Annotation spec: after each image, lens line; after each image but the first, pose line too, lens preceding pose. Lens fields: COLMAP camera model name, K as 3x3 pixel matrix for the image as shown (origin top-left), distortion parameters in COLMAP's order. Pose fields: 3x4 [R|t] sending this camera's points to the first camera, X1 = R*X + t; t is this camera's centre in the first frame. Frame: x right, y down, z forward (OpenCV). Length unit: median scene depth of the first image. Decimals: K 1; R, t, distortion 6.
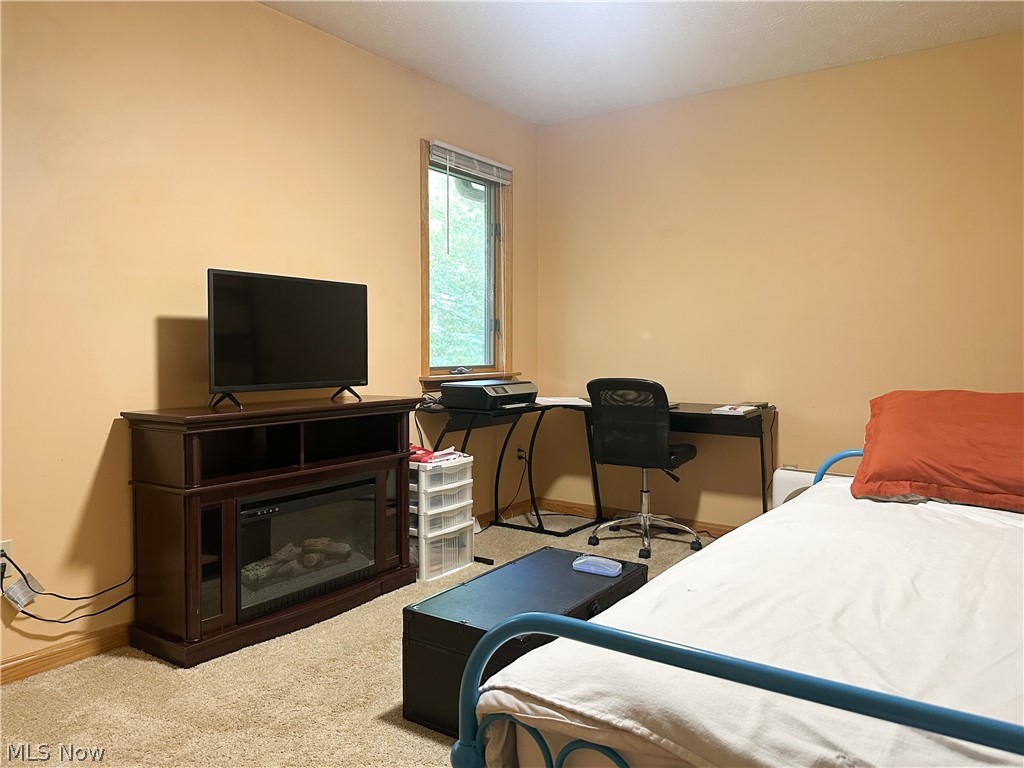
lens RADIAL K [[716.5, 0, 512.0], [0, 716.5, 384.0], [0, 0, 1]] dist [0.002610, 0.000367]
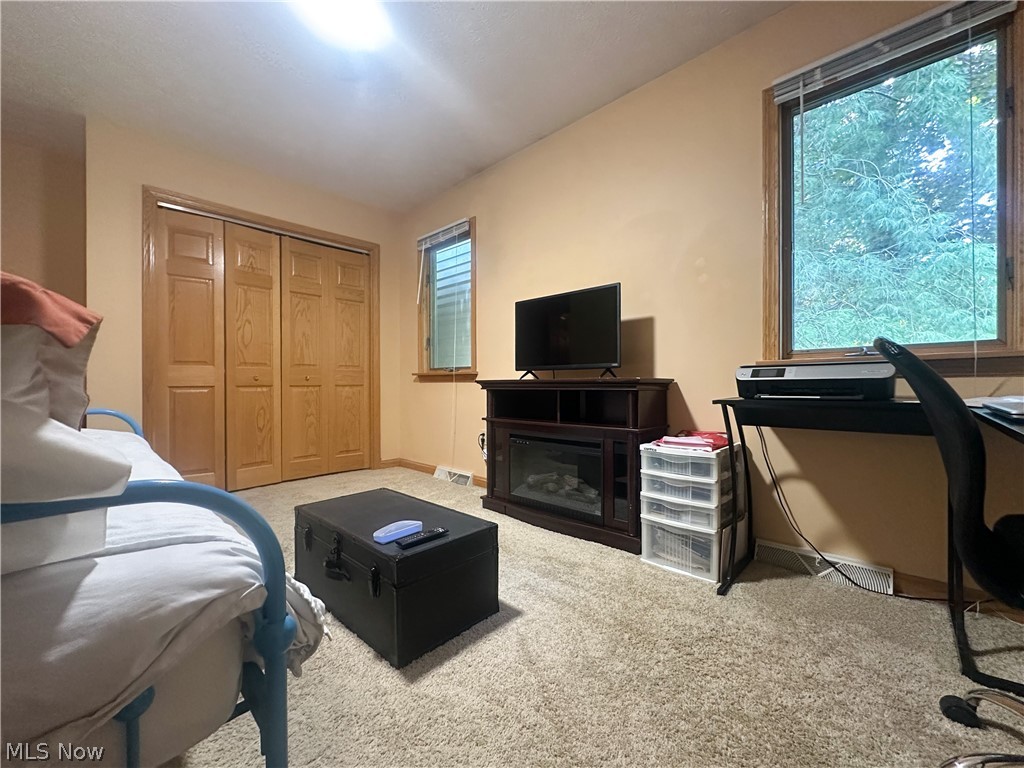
lens RADIAL K [[422.6, 0, 504.9], [0, 422.6, 382.5], [0, 0, 1]] dist [-0.001437, -0.000279]
pose [[-0.172387, 0.004628, -0.985018, 0.496940], [-0.035254, 0.999319, 0.010865, 0.024120], [0.984398, 0.036599, -0.172107, 0.890666]]
